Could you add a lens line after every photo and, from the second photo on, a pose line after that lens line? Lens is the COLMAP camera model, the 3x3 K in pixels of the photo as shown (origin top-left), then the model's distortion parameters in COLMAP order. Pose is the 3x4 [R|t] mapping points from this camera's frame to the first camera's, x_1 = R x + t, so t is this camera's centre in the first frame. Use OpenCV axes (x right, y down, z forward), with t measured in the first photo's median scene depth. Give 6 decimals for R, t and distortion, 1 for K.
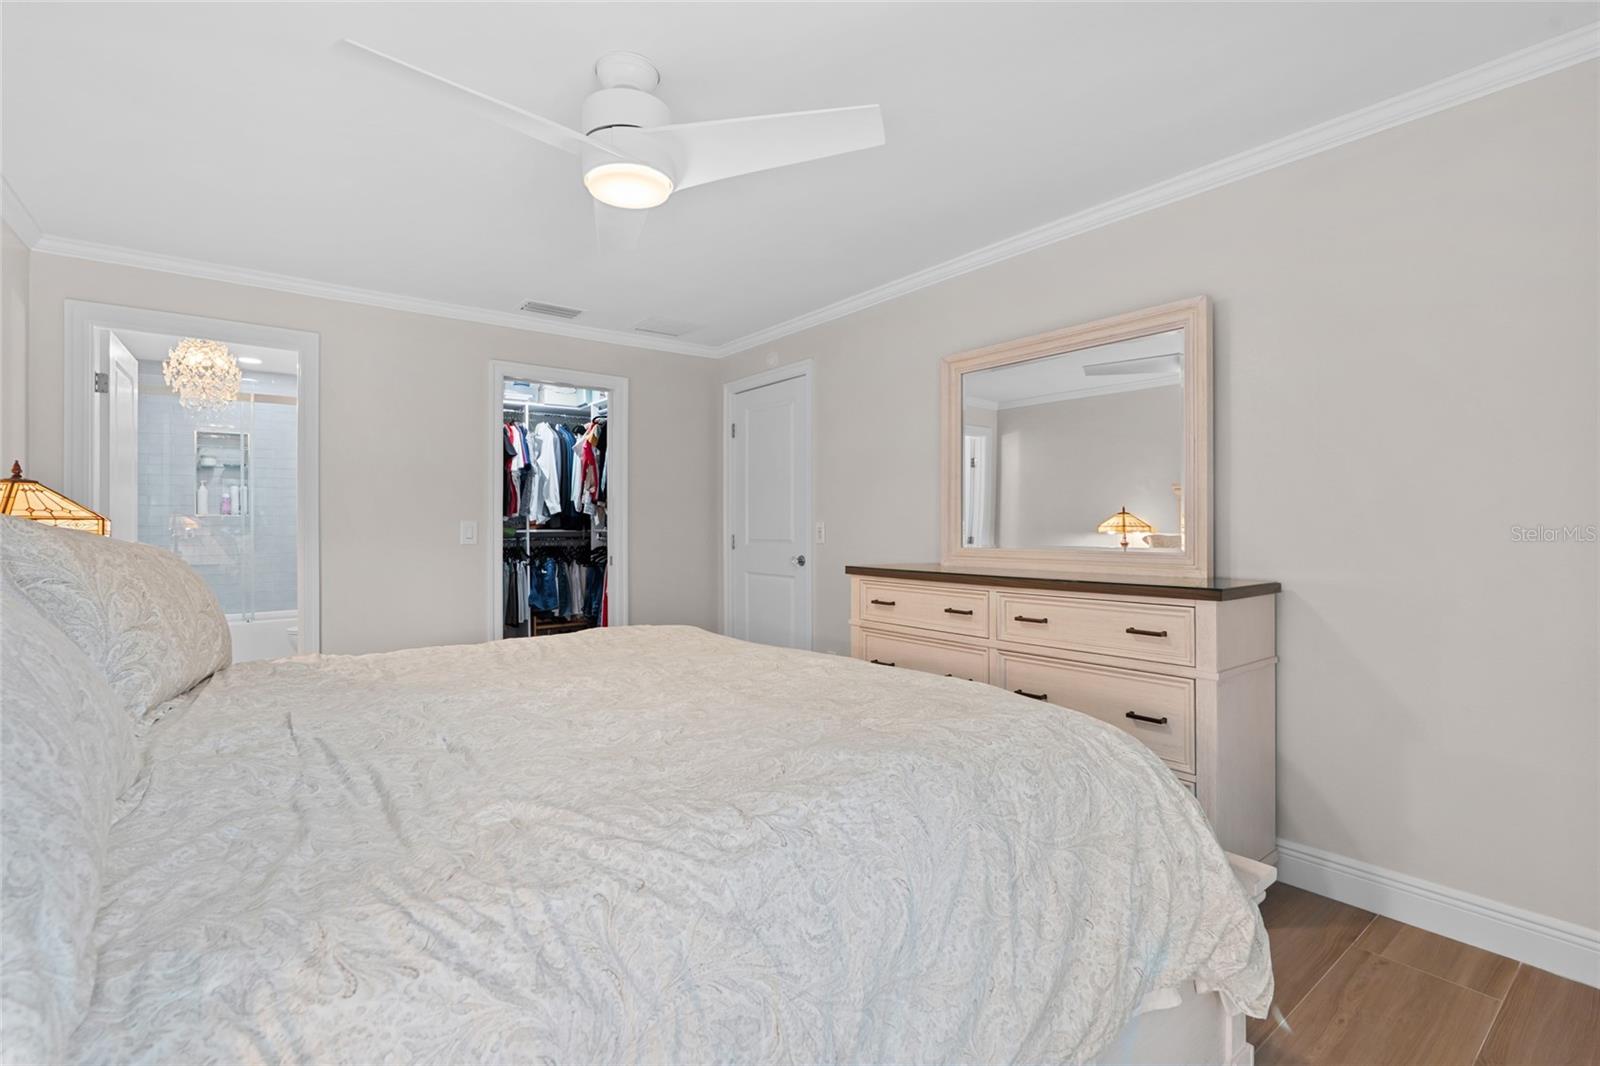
lens RADIAL K [[731.1, 0, 794.3], [0, 731.1, 527.7], [0, 0, 1]] dist [-0.003574, -0.000047]
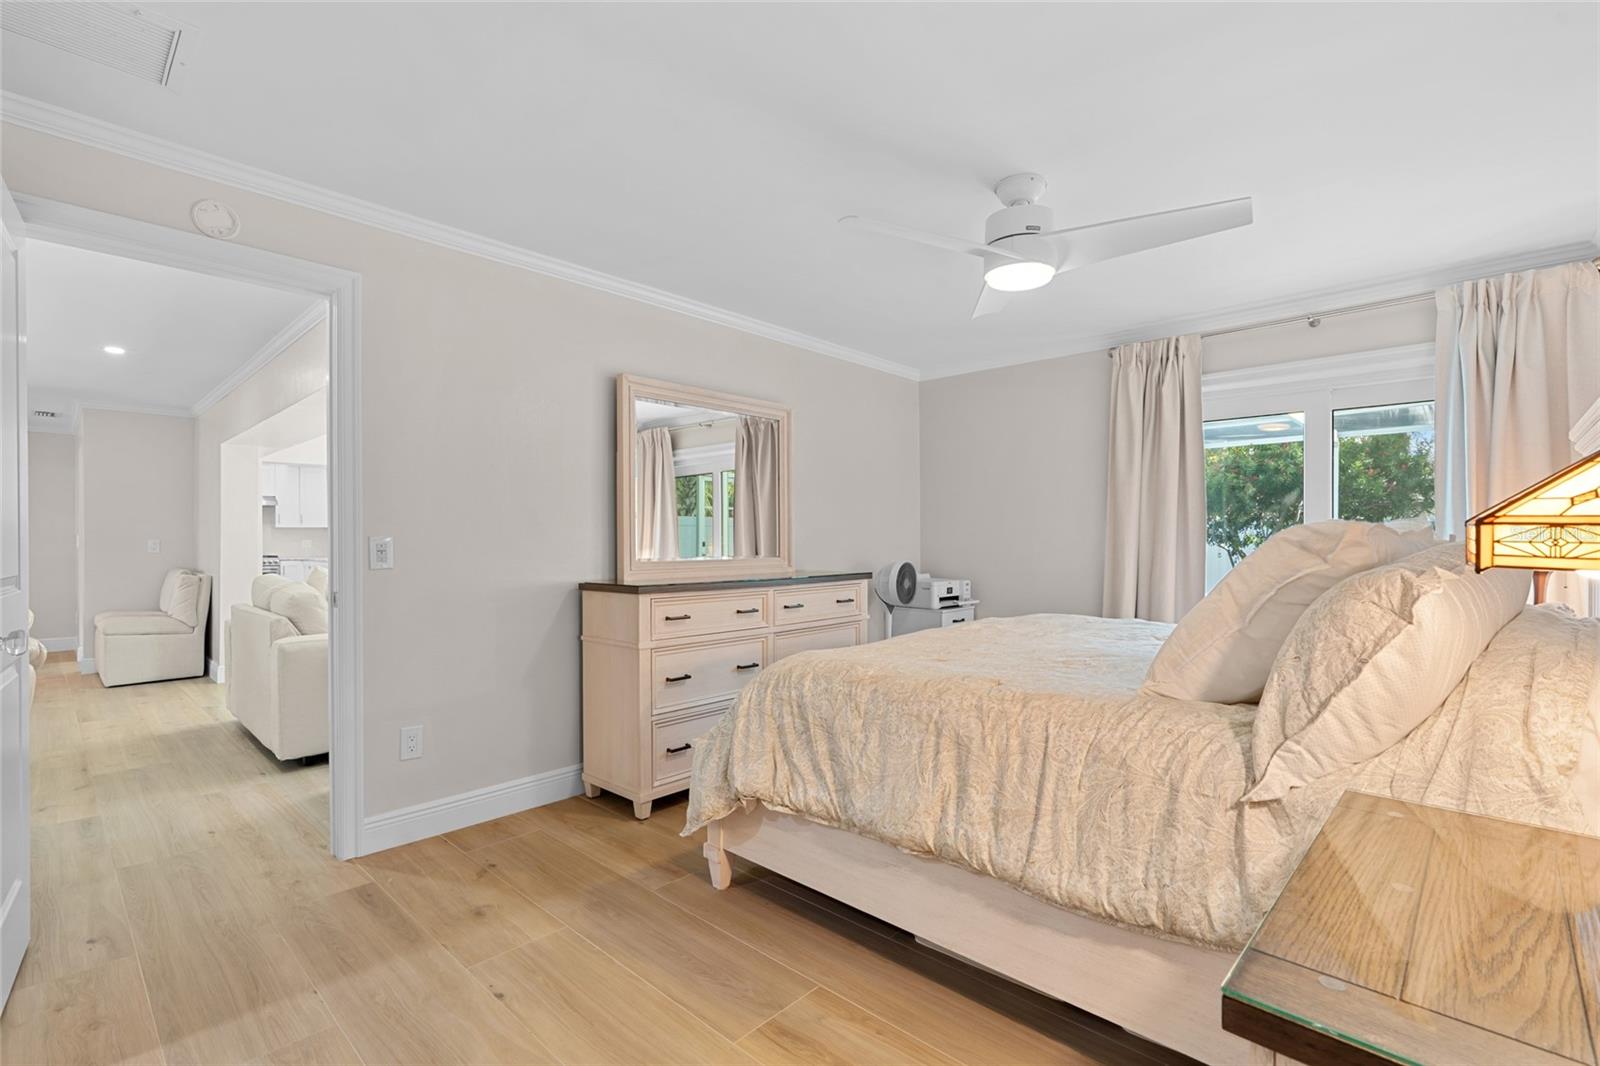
lens RADIAL K [[731.1, 0, 799.5], [0, 731.1, 536.4], [0, 0, 1]] dist [-0.003574, -0.000047]
pose [[-0.142910, -0.004777, 0.989724, -0.430237], [0.001316, 0.999987, 0.005016, -0.006841], [-0.989735, 0.002020, -0.142902, 0.469396]]
